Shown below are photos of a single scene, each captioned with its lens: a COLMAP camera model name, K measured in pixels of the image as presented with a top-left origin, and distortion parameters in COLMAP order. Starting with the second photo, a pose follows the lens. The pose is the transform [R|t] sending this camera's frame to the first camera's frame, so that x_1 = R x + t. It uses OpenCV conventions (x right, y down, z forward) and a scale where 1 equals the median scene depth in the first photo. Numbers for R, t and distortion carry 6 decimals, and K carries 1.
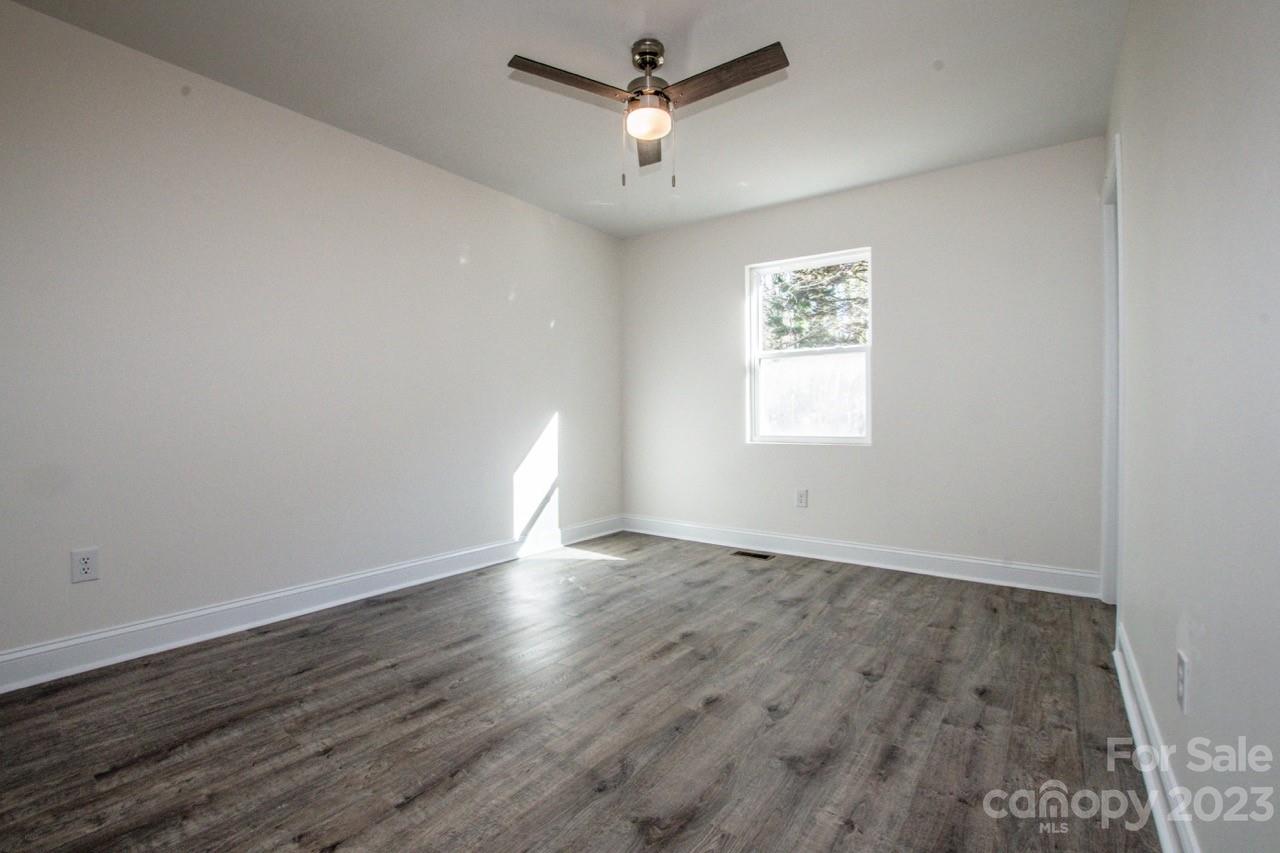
lens RADIAL K [[578.4, 0, 648.7], [0, 578.4, 426.2], [0, 0, 1]] dist [-0.036571, 0.005579]
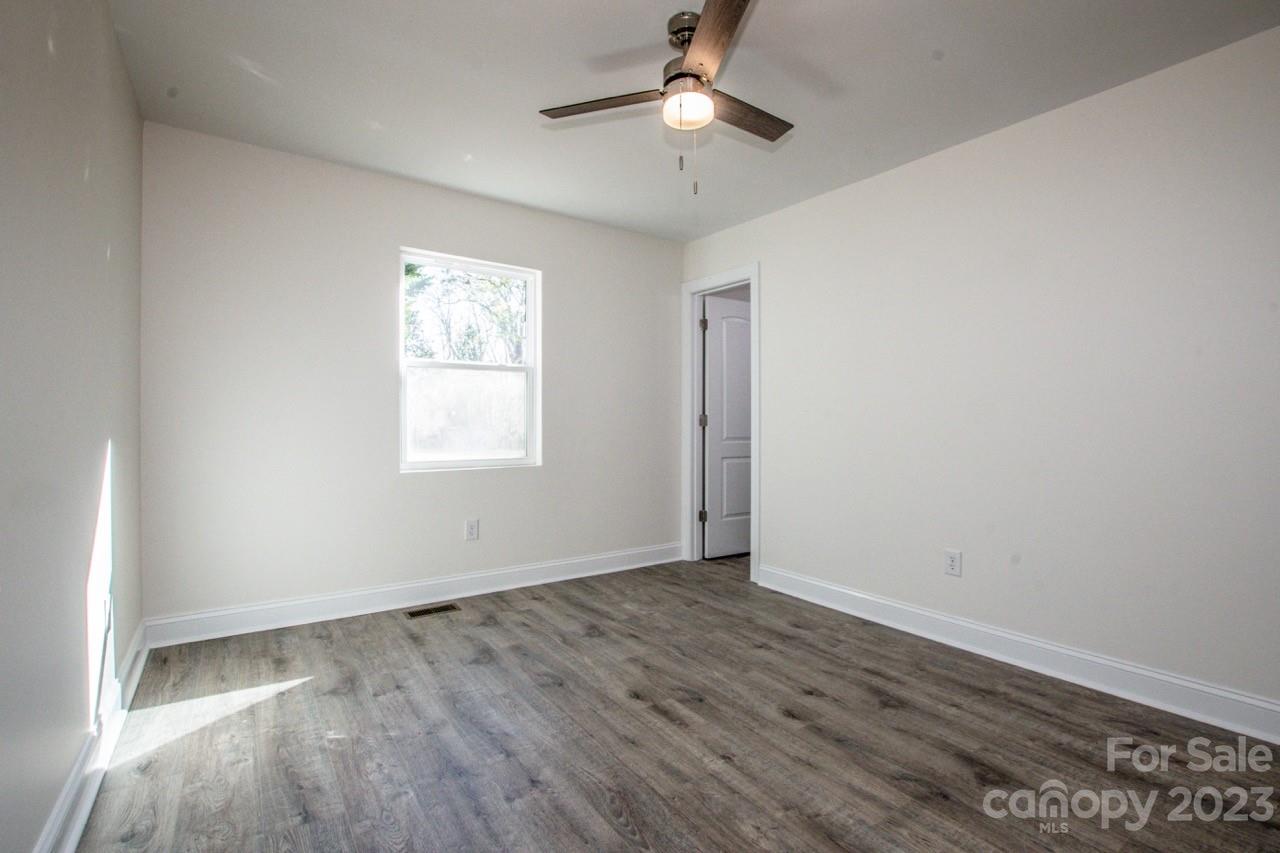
lens RADIAL K [[578.4, 0, 648.7], [0, 578.4, 426.2], [0, 0, 1]] dist [-0.036571, 0.005579]
pose [[0.311450, -0.003617, 0.950256, -0.792048], [0.015653, 0.999877, -0.001325, -0.049385], [-0.950134, 0.015287, 0.311468, 0.731911]]
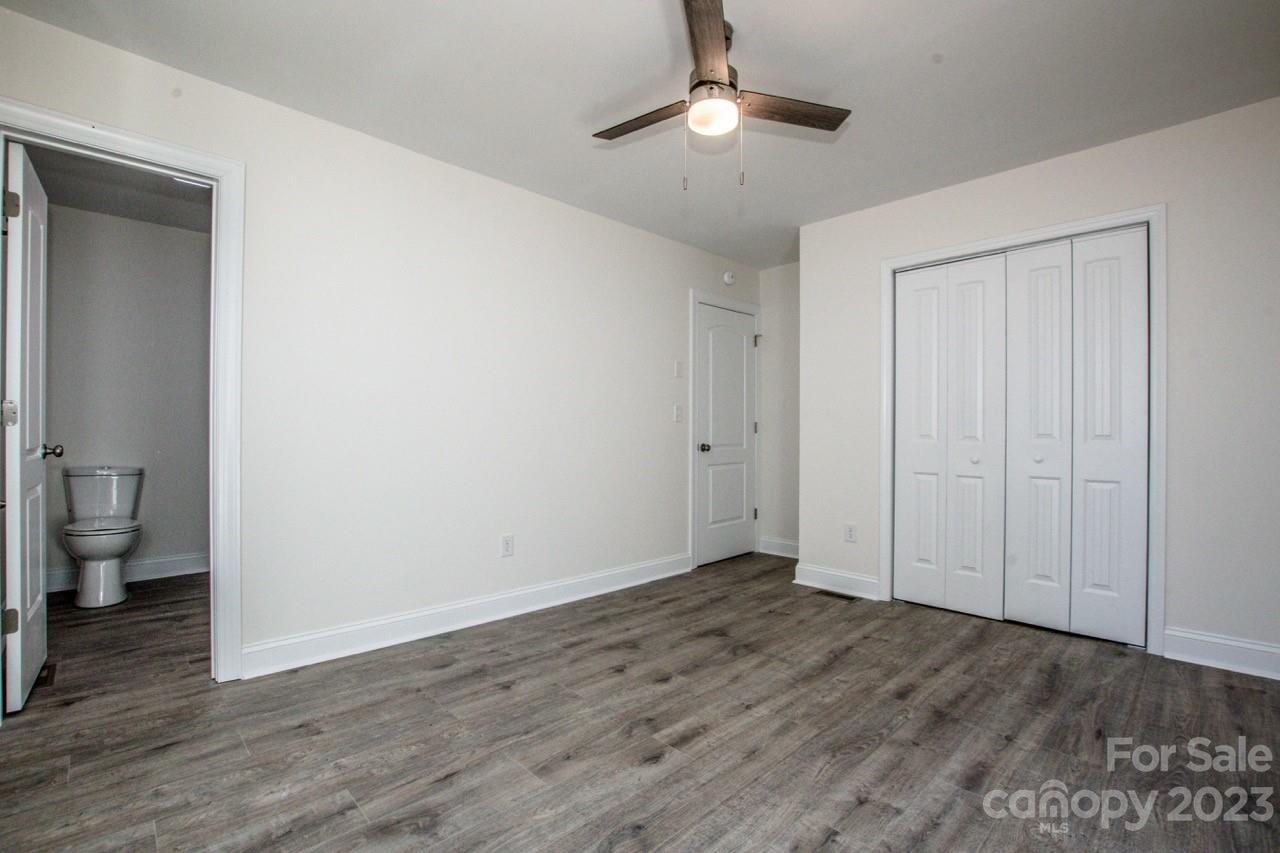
lens RADIAL K [[578.4, 0, 648.7], [0, 578.4, 426.2], [0, 0, 1]] dist [-0.036571, 0.005579]
pose [[-0.986904, -0.005171, 0.161226, -0.041663], [-0.002662, 0.999872, 0.015777, -0.059524], [-0.161287, 0.015141, -0.986791, 1.759587]]
